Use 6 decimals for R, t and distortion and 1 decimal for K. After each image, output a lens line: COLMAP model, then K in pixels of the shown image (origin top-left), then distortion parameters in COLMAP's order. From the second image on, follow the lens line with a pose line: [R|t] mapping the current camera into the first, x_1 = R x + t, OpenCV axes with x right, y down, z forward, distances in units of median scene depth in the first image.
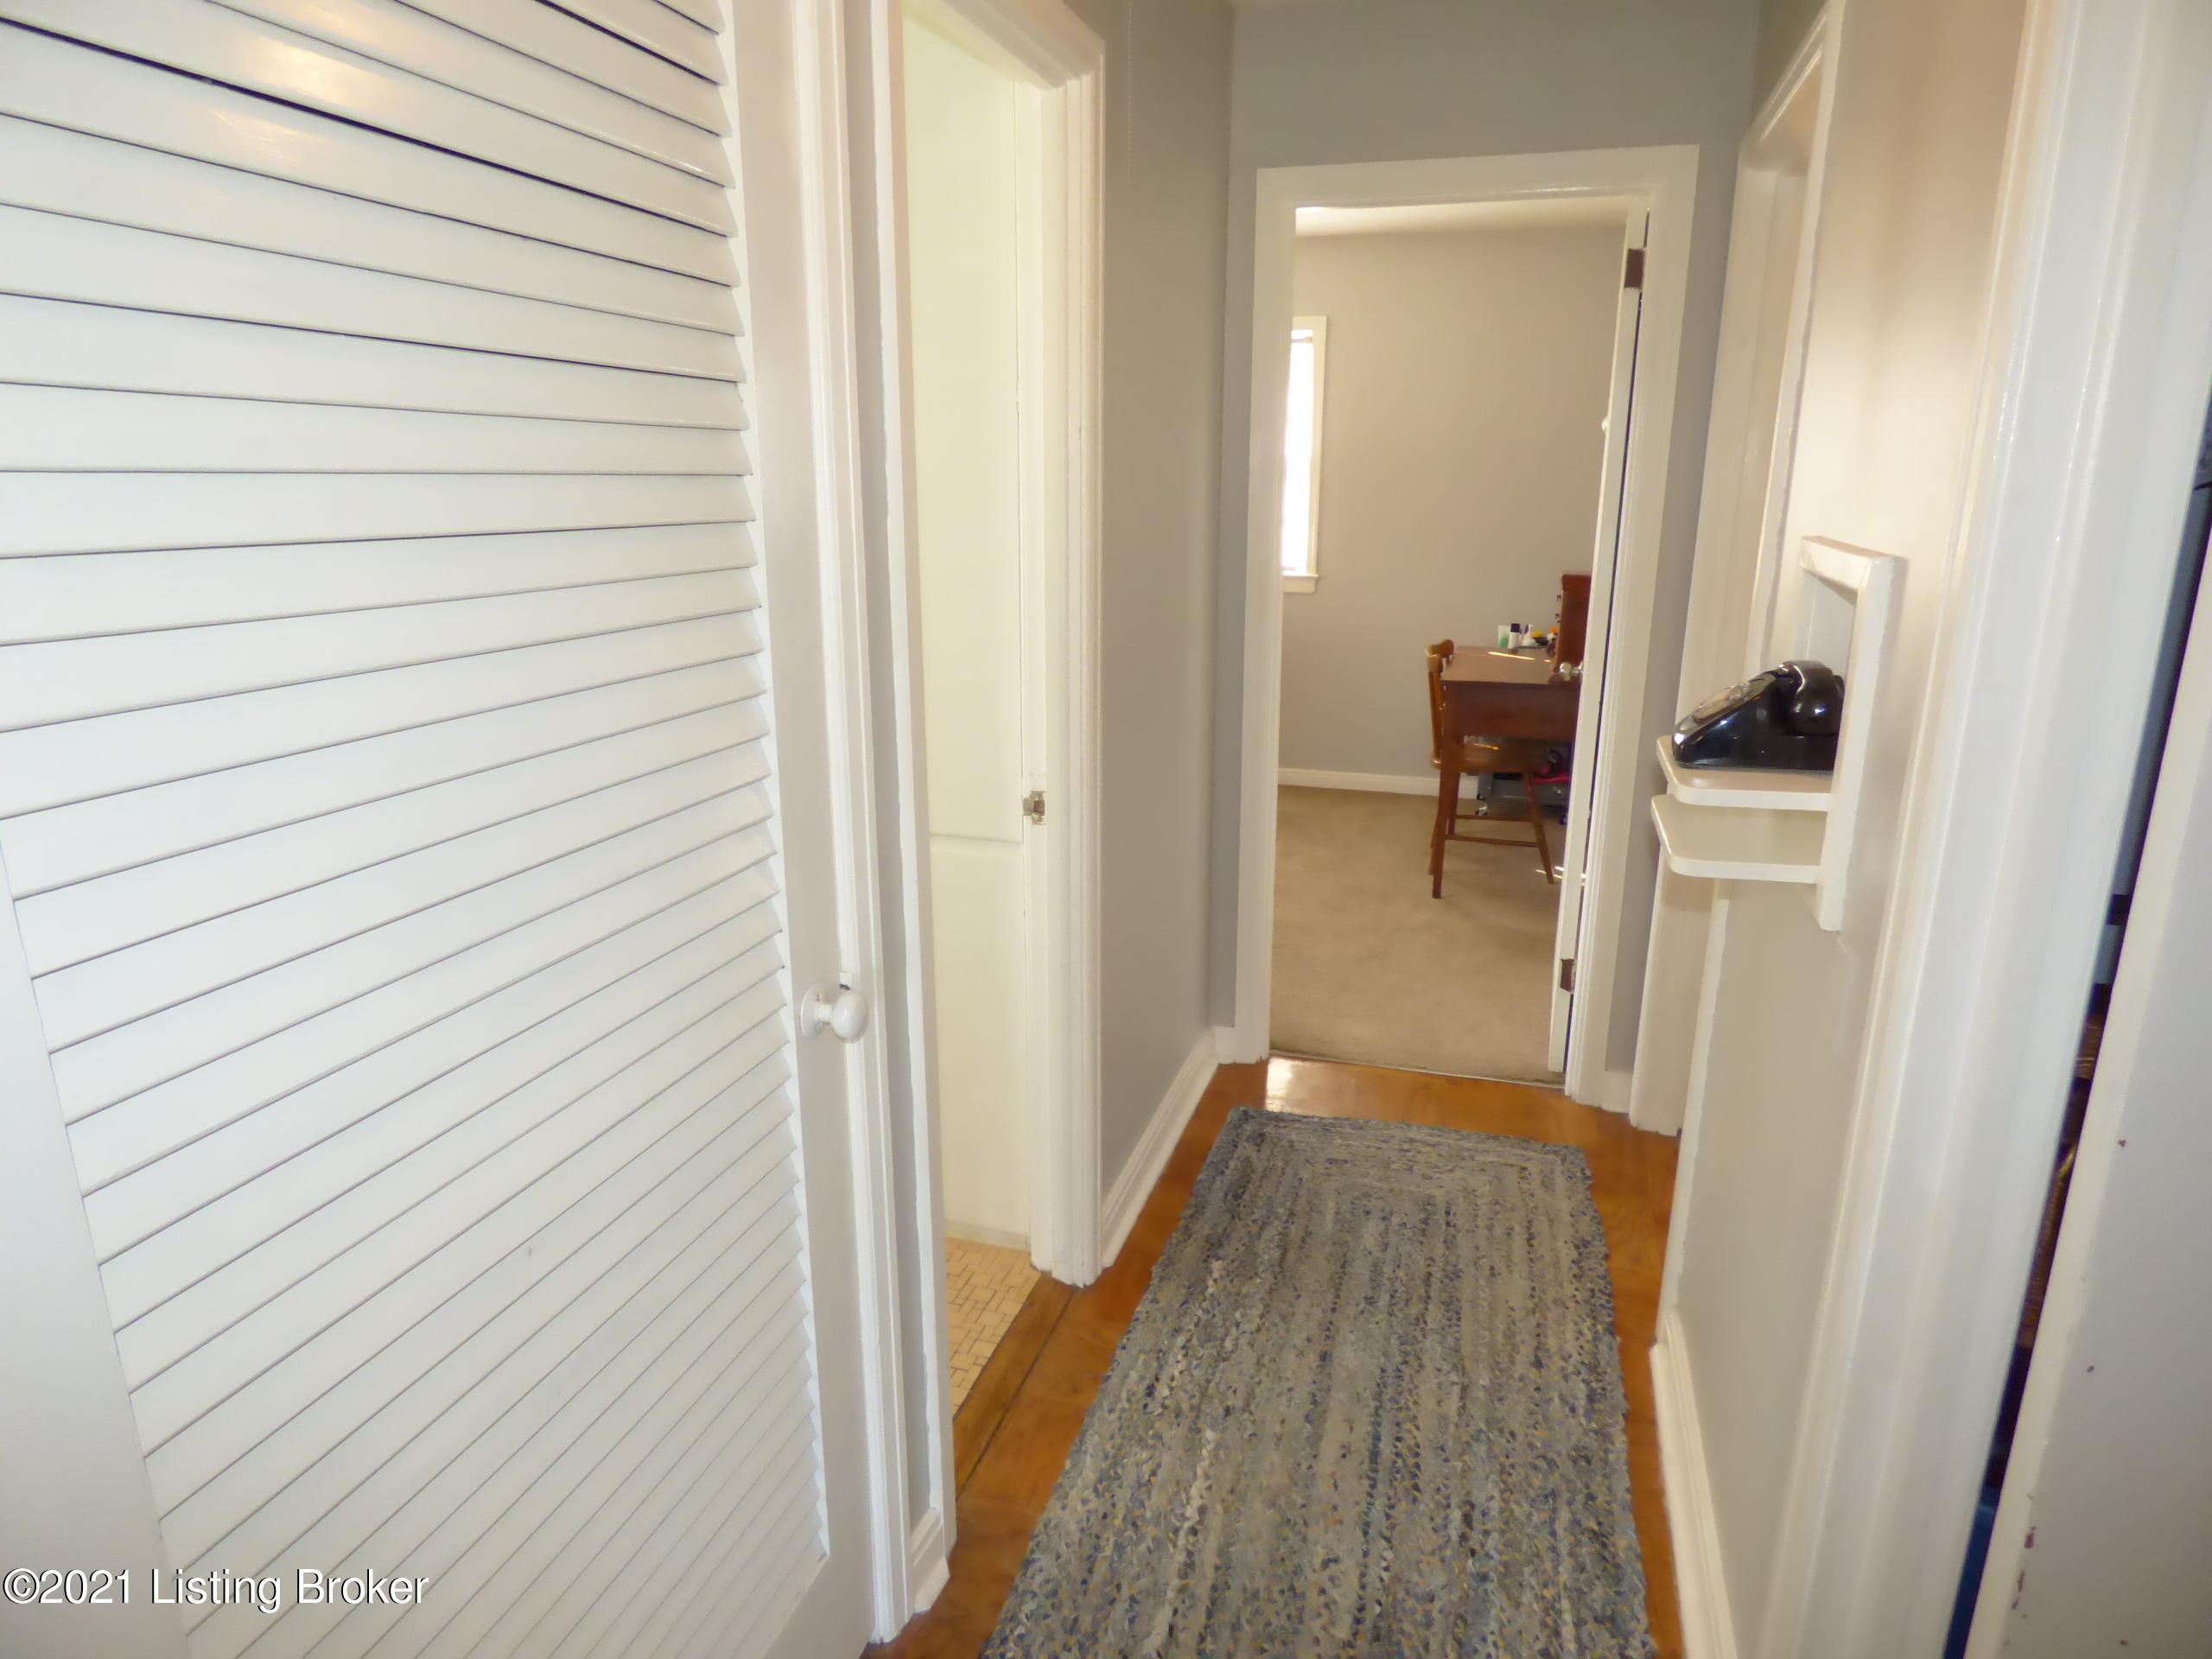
lens RADIAL K [[1330.7, 0, 1106.5], [0, 1330.7, 826.8], [0, 0, 1]] dist [-0.002308, -0.000775]
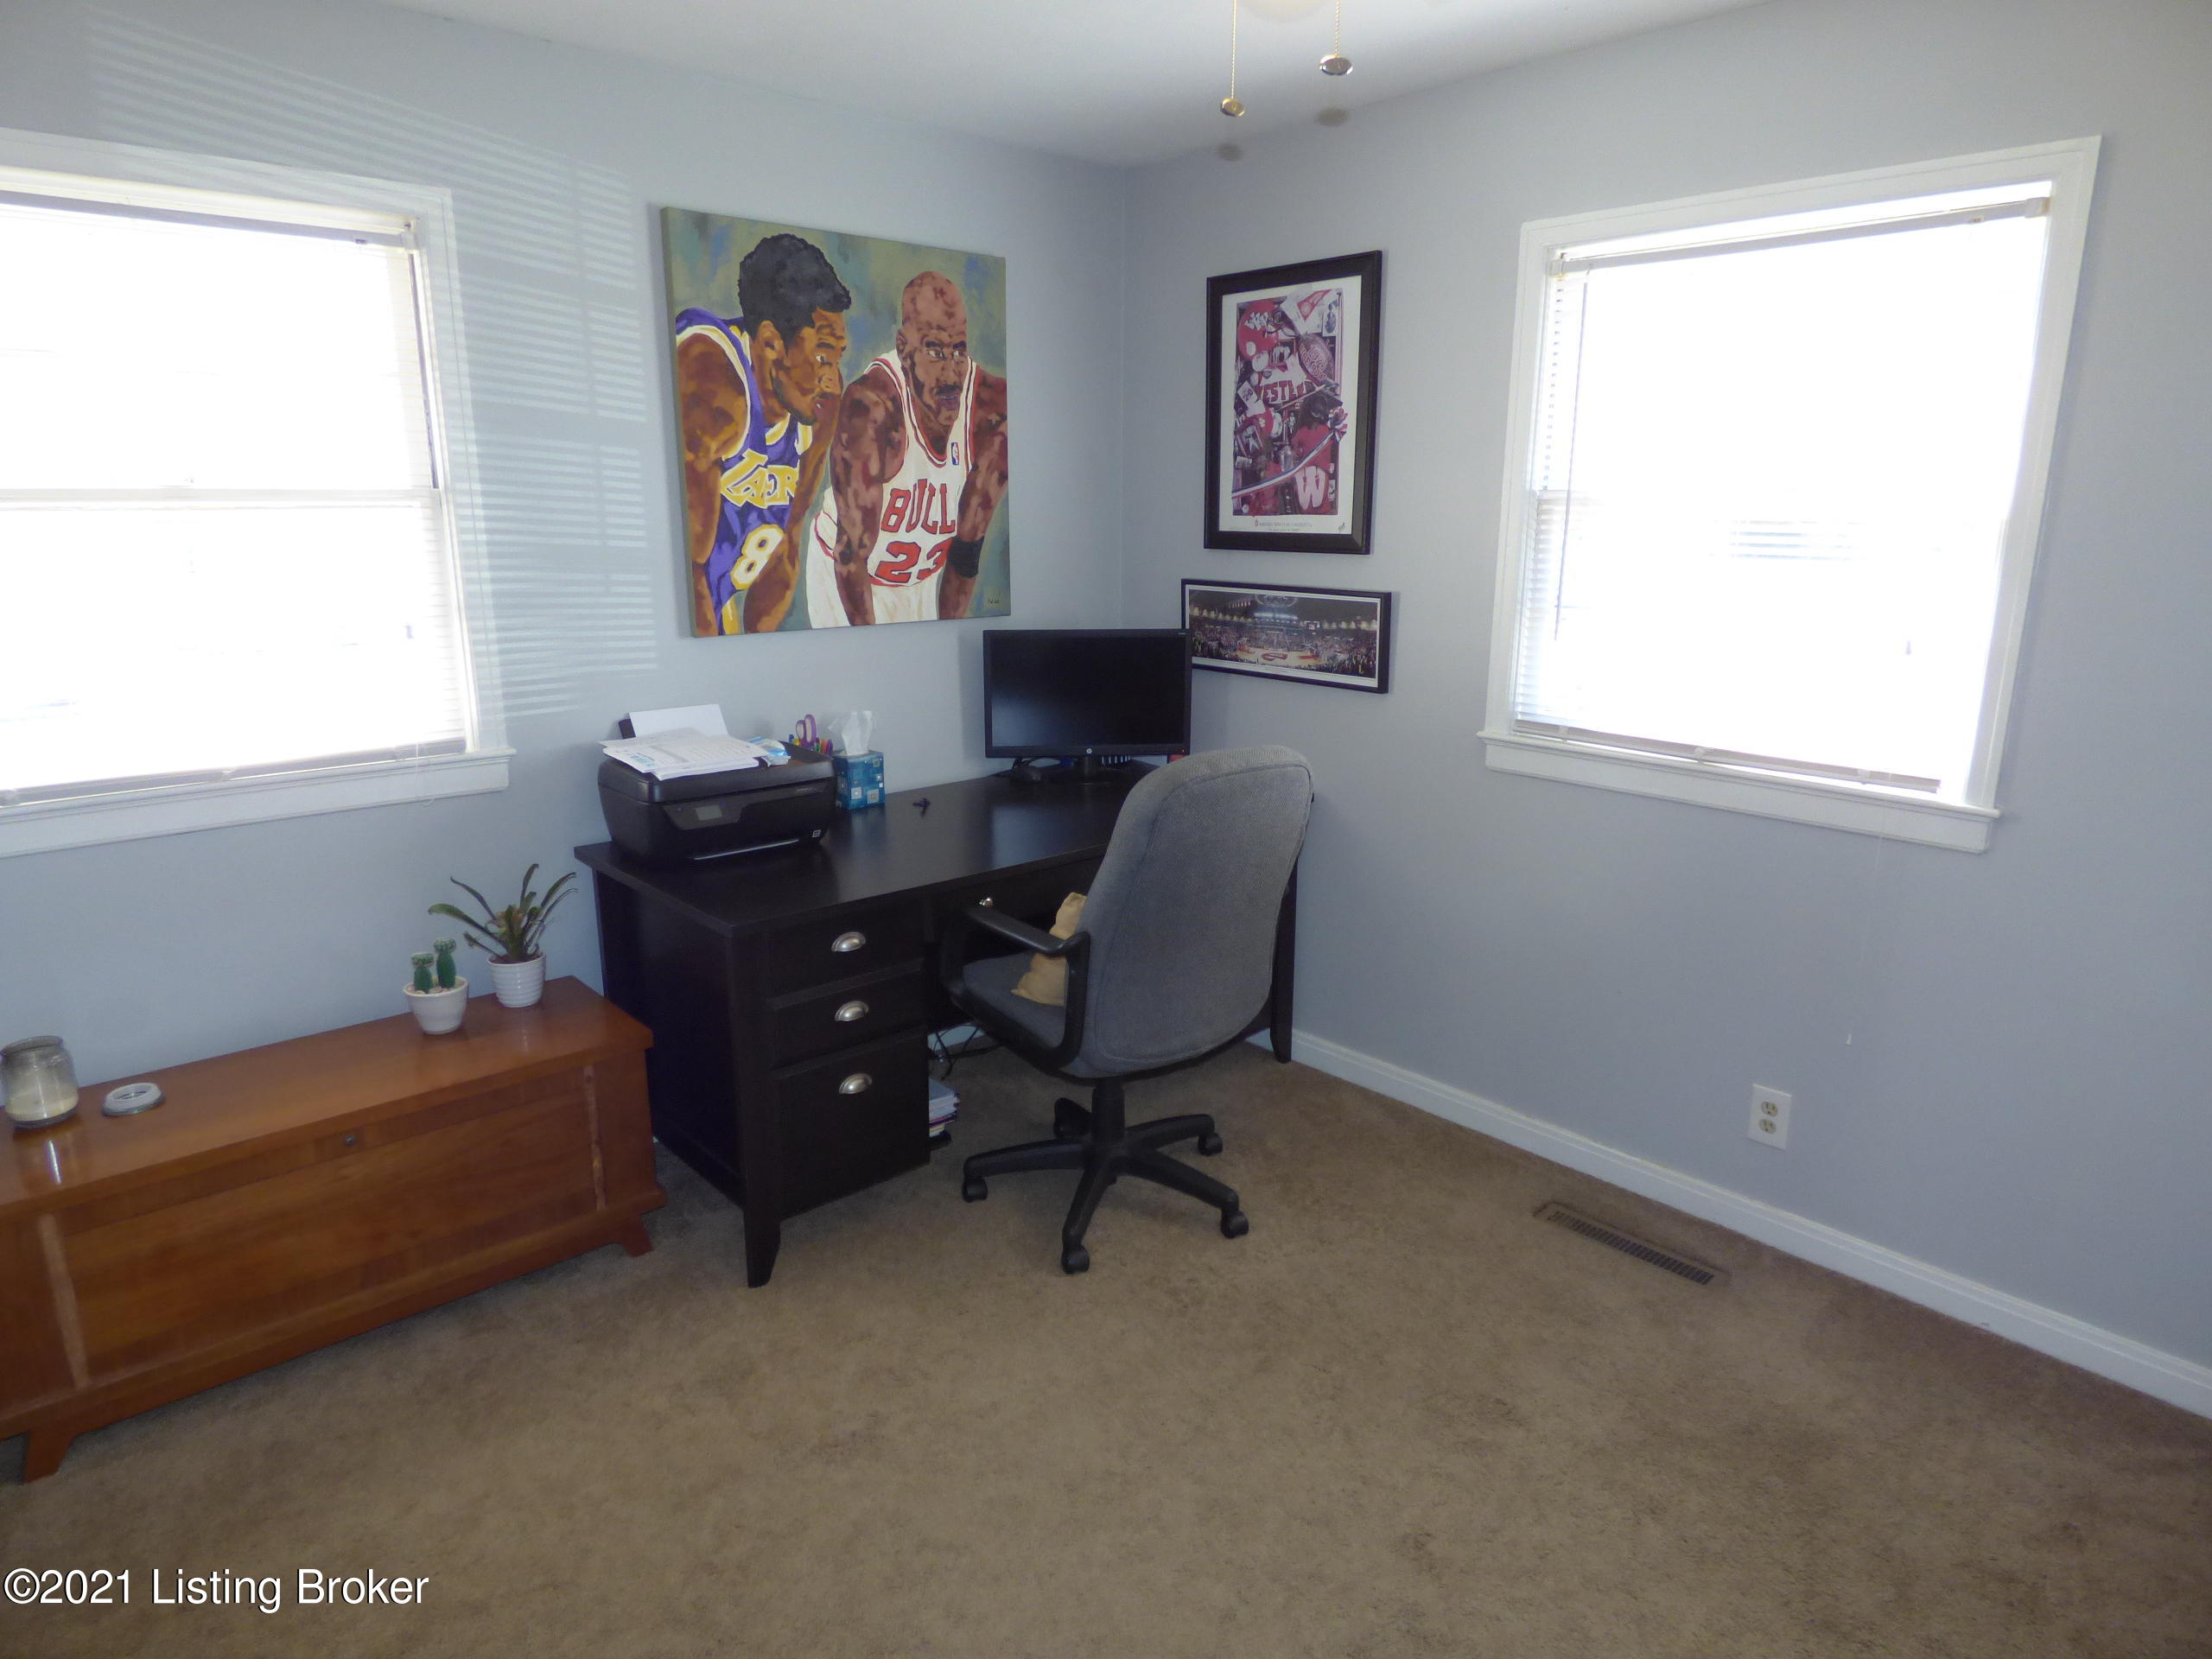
lens RADIAL K [[1330.7, 0, 1106.8], [0, 1330.7, 828.0], [0, 0, 1]] dist [-0.002308, -0.000775]
pose [[0.855770, 0.126272, -0.501710, 0.130275], [-0.137783, 0.990360, 0.014241, -0.153038], [0.498672, 0.056940, 0.864919, 0.525362]]
